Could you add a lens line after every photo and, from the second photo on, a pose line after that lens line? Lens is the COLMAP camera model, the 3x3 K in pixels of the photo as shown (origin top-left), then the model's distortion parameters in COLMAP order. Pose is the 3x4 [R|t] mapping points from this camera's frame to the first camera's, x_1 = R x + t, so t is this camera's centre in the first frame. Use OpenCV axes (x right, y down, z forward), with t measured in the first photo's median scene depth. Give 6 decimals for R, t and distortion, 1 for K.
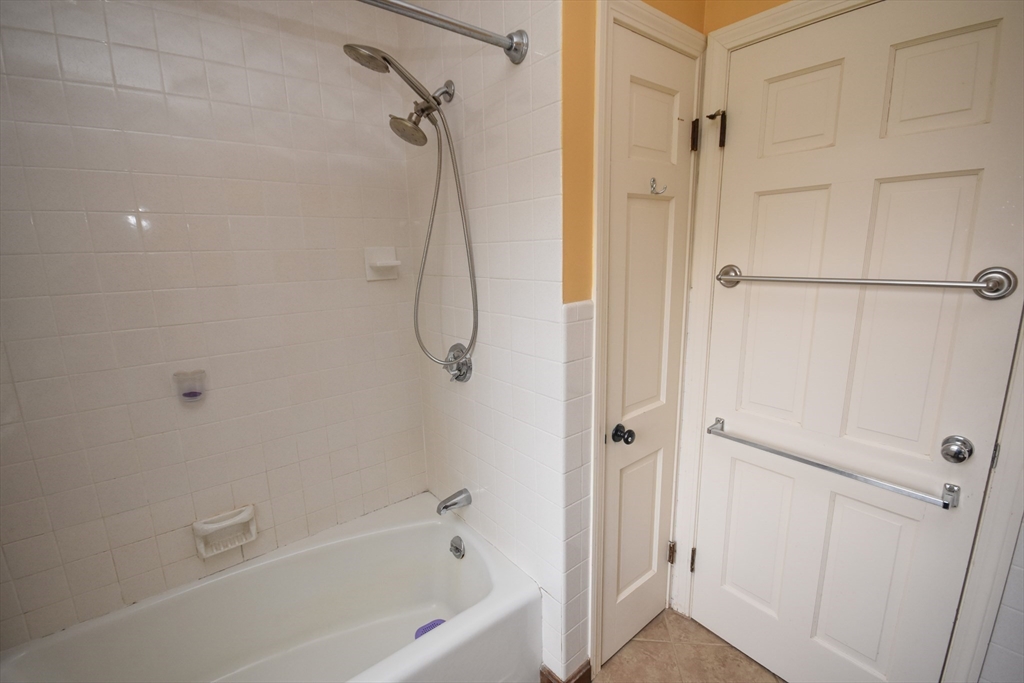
lens RADIAL K [[455.6, 0, 506.7], [0, 455.6, 341.7], [0, 0, 1]] dist [0.013382, -0.006295]
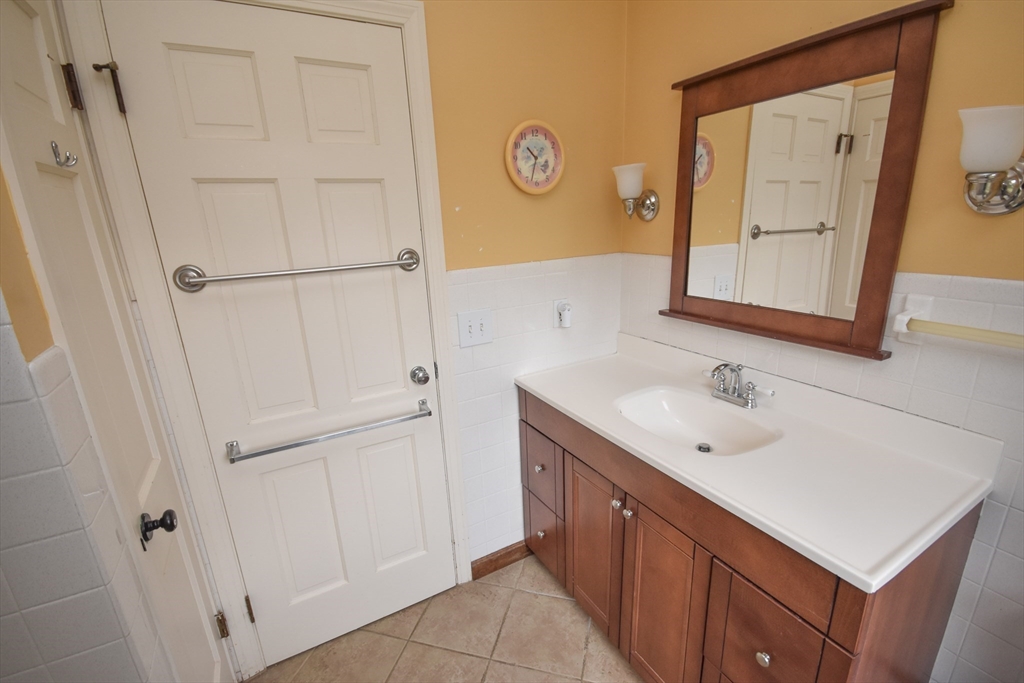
lens RADIAL K [[455.6, 0, 510.0], [0, 455.6, 349.4], [0, 0, 1]] dist [0.013382, -0.006295]
pose [[0.169256, -0.254387, 0.952176, -0.244227], [0.243512, 0.946956, 0.209706, -0.056803], [-0.955015, 0.196373, 0.222224, 0.288570]]
